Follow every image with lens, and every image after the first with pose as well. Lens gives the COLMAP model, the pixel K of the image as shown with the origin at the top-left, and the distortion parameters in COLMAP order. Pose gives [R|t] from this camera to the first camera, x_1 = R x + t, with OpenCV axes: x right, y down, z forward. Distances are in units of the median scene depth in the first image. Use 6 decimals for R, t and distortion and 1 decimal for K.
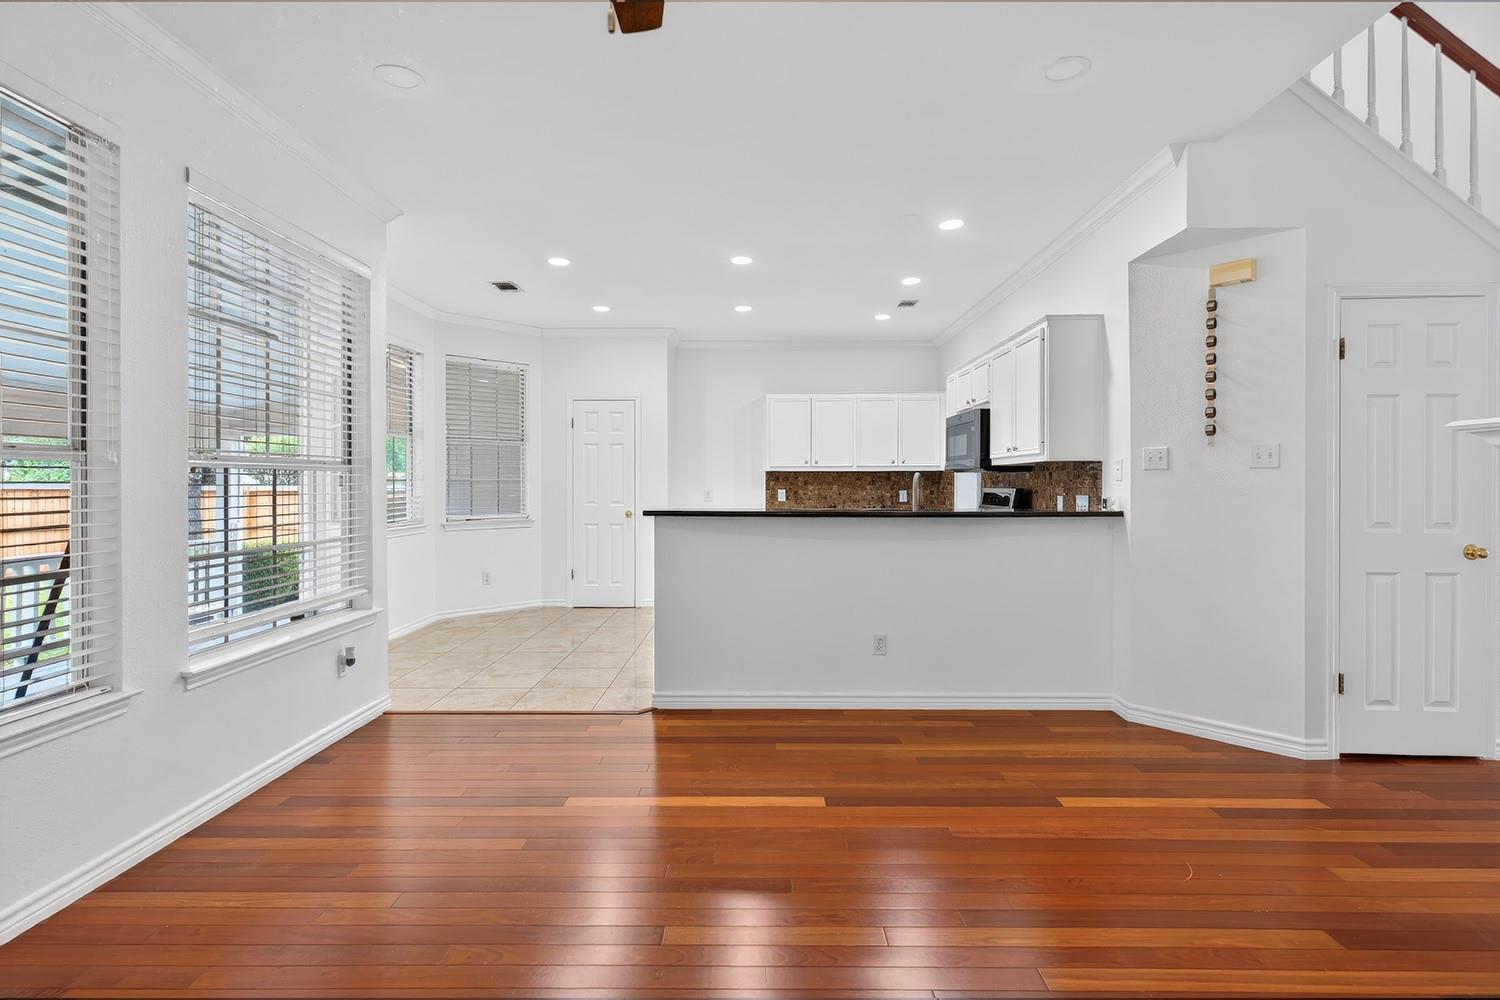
lens RADIAL K [[718.5, 0, 749.5], [0, 718.5, 493.2], [0, 0, 1]] dist [-0.002367, -0.001300]
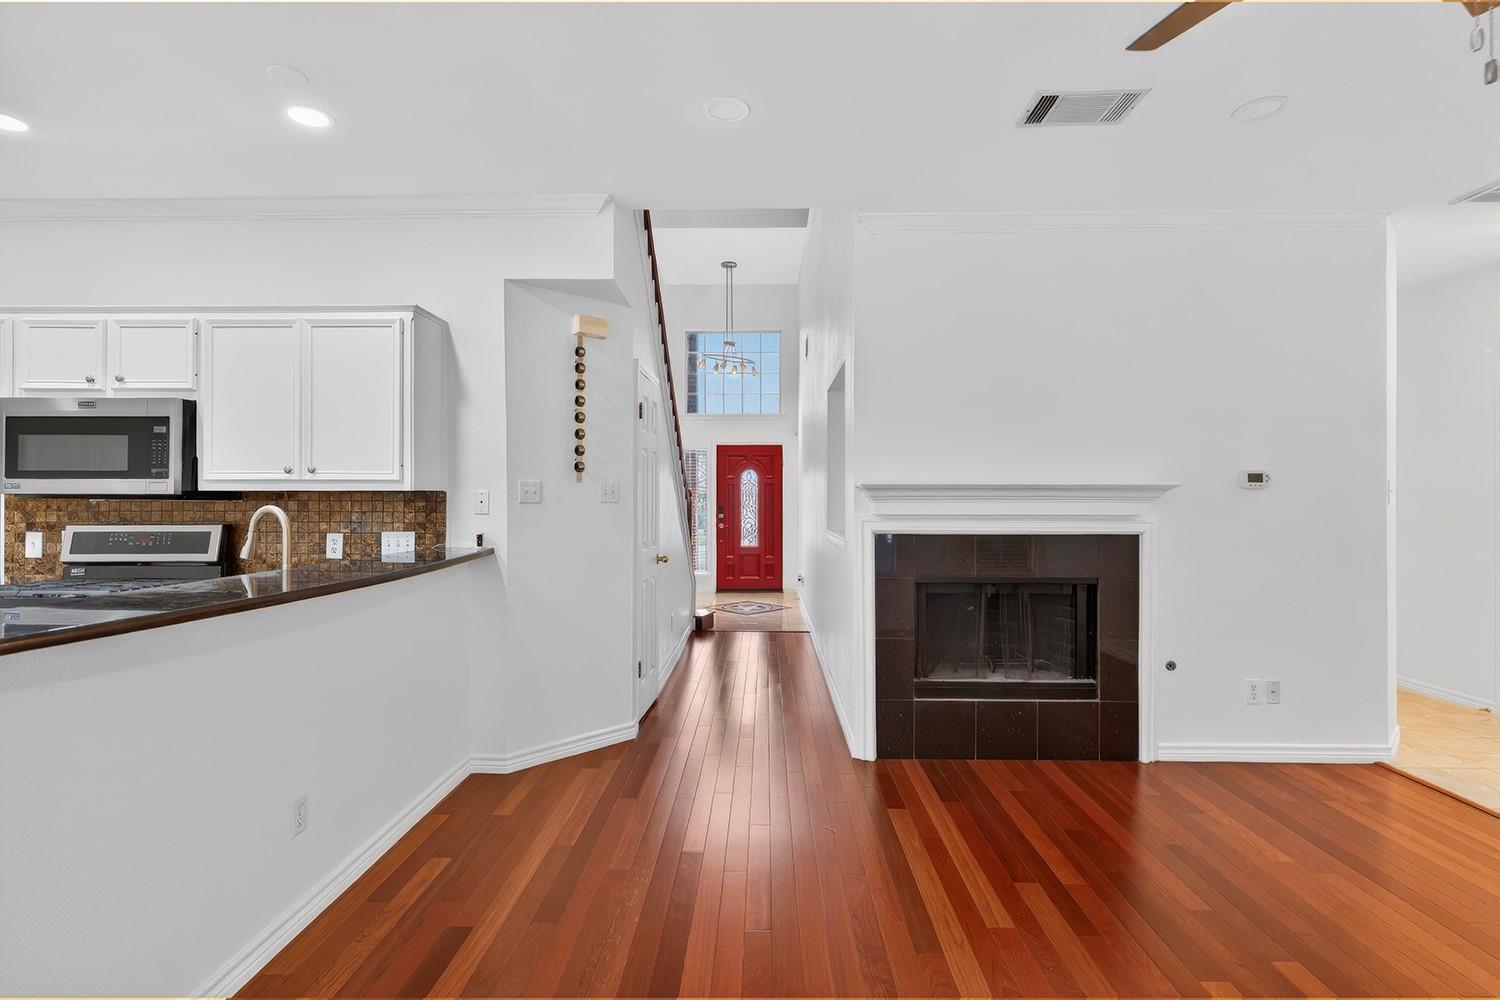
lens RADIAL K [[718.5, 0, 752.3], [0, 718.5, 499.4], [0, 0, 1]] dist [-0.002367, -0.001300]
pose [[0.001571, -0.001349, 0.999998, -0.298576], [0.013273, 0.999911, 0.001328, -0.025085], [-0.999911, 0.013271, 0.001589, 0.507881]]
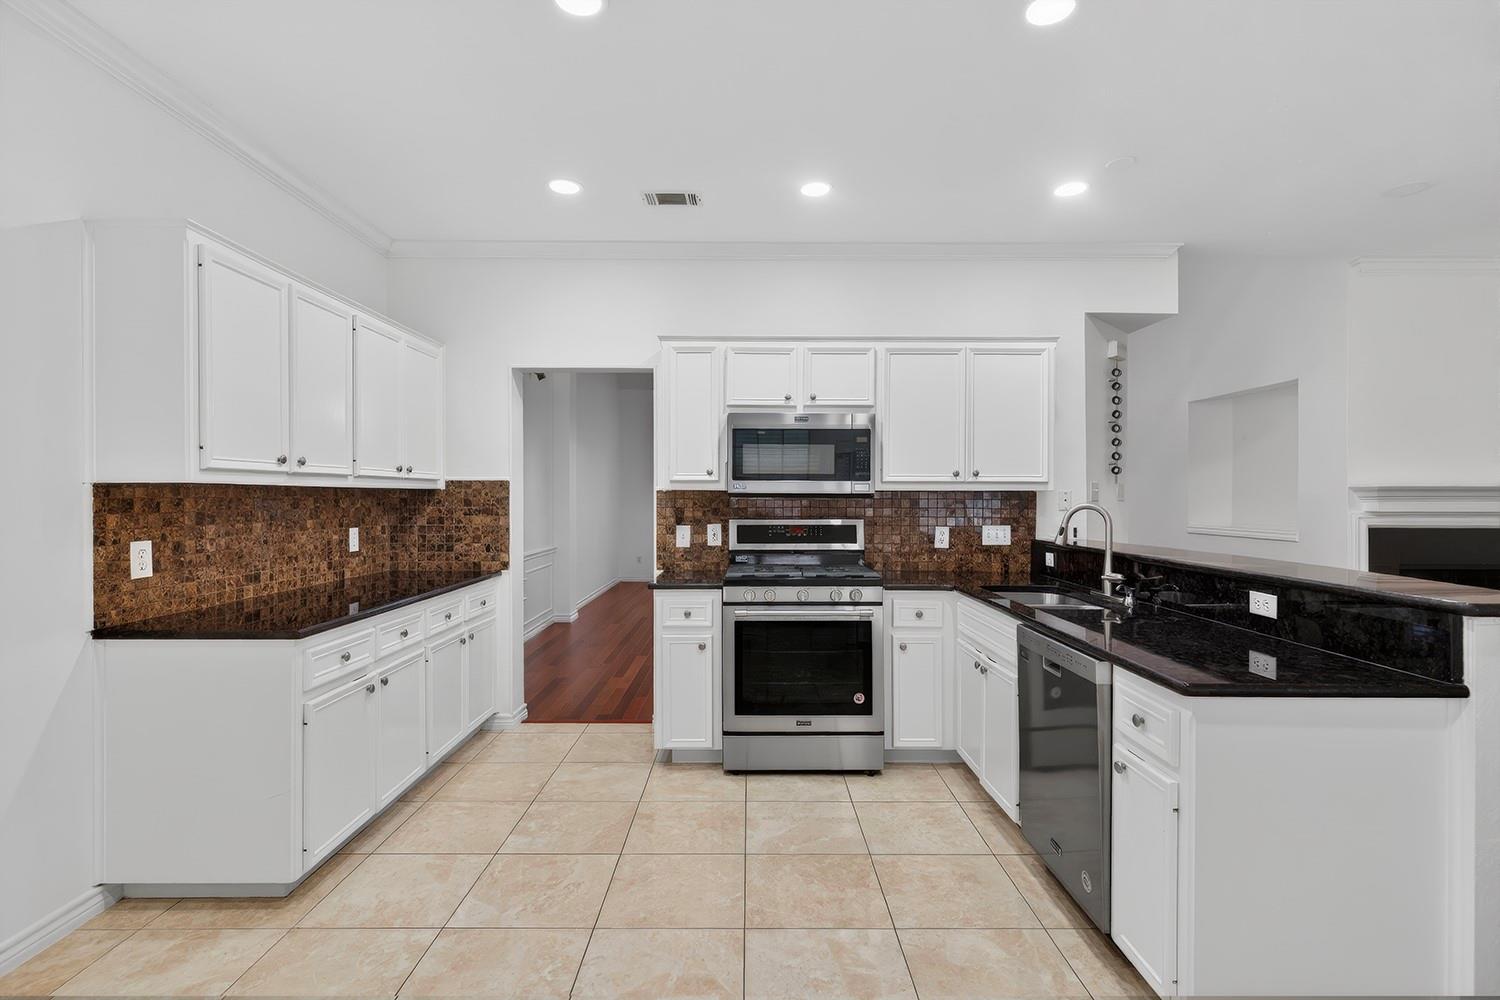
lens RADIAL K [[718.5, 0, 747.7], [0, 718.5, 501.1], [0, 0, 1]] dist [-0.002367, -0.001300]
pose [[-0.007207, -0.005151, 0.999961, -0.425077], [0.011707, 0.999918, 0.005235, -0.032752], [-0.999905, 0.011744, -0.007146, 1.138957]]
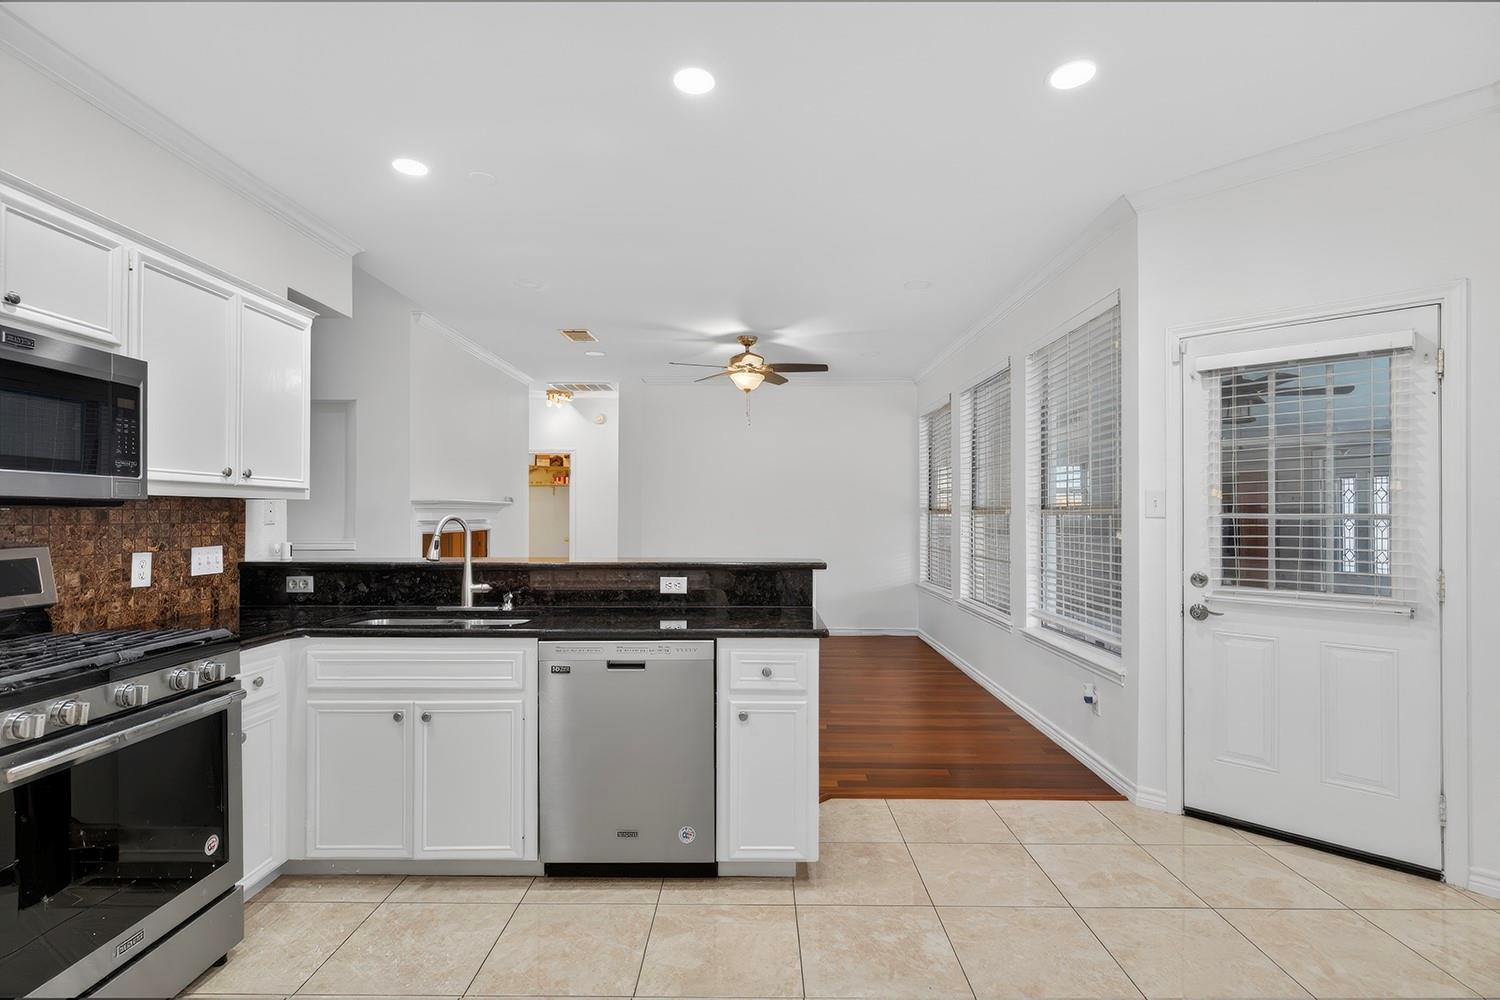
lens RADIAL K [[718.5, 0, 754.3], [0, 718.5, 508.4], [0, 0, 1]] dist [-0.002367, -0.001300]
pose [[-0.999965, -0.000508, -0.008305, -0.047375], [-0.000571, 0.999971, 0.007636, -0.033321], [0.008301, 0.007640, -0.999936, 1.434914]]
